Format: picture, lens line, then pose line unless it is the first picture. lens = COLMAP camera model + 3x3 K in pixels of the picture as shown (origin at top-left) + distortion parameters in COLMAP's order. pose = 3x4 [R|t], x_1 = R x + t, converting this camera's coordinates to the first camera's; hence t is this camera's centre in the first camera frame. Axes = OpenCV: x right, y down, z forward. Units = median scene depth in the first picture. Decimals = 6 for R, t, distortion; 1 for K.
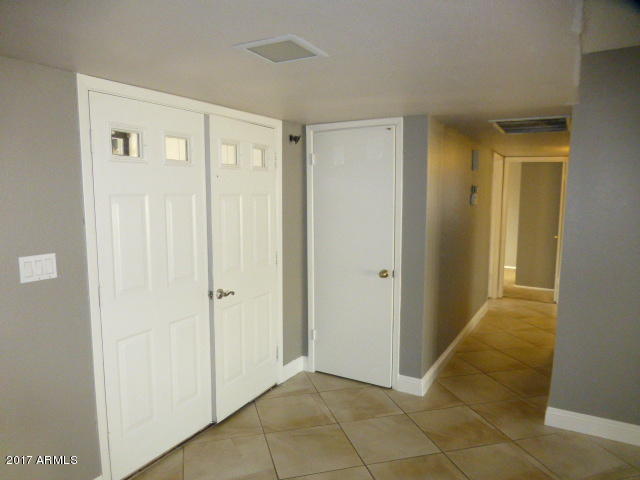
lens RADIAL K [[465.6, 0, 317.2], [0, 465.6, 231.4], [0, 0, 1]] dist [0.001891, -0.041718]
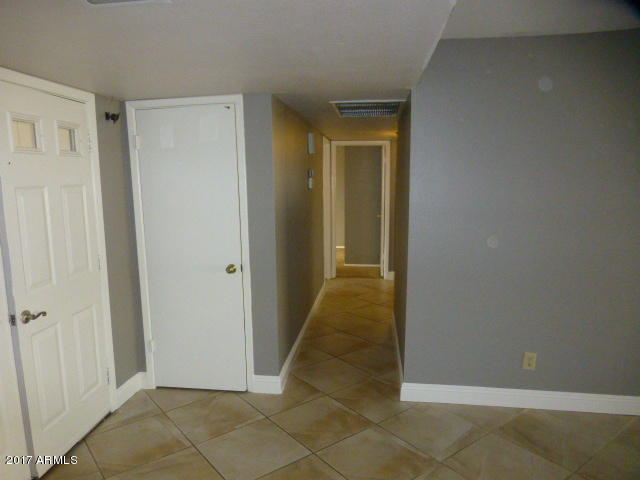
lens RADIAL K [[465.6, 0, 317.2], [0, 465.6, 231.4], [0, 0, 1]] dist [0.001891, -0.041718]
pose [[0.925065, -0.069145, 0.373462, -0.034128], [0.057315, 0.997442, 0.042702, -0.010986], [-0.375459, -0.018097, 0.926662, 0.098847]]
